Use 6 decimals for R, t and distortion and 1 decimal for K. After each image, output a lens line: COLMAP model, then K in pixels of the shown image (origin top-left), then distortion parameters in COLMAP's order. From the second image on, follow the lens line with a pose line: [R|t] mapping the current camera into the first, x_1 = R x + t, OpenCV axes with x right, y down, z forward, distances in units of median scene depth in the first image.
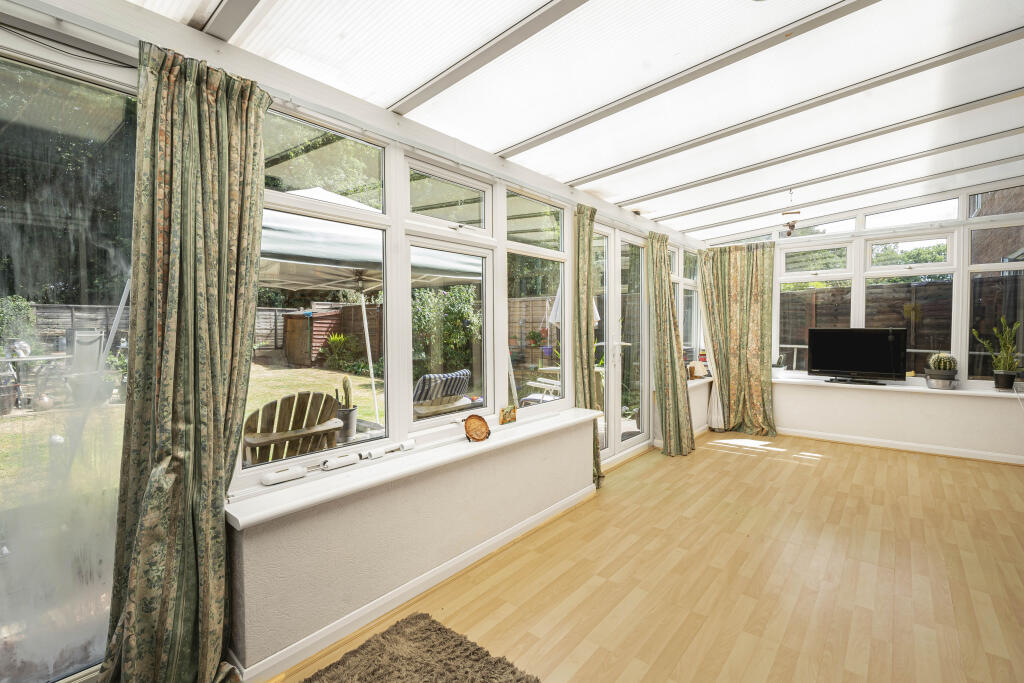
lens RADIAL K [[467.6, 0, 515.6], [0, 467.6, 336.2], [0, 0, 1]] dist [0.001141, 0.000122]
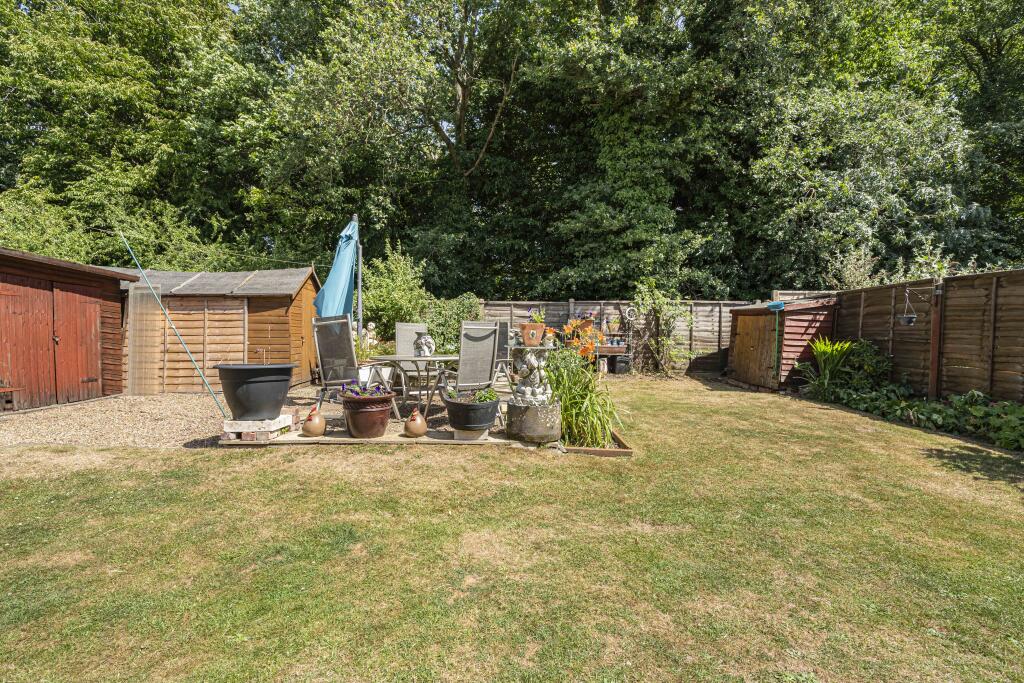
lens RADIAL K [[467.6, 0, 513.4], [0, 467.6, 340.8], [0, 0, 1]] dist [0.001141, 0.000122]
pose [[0.664209, 0.021803, -0.747229, -0.210354], [-0.030152, 0.999543, 0.002363, 0.007657], [0.746939, 0.020961, 0.664563, 0.328815]]
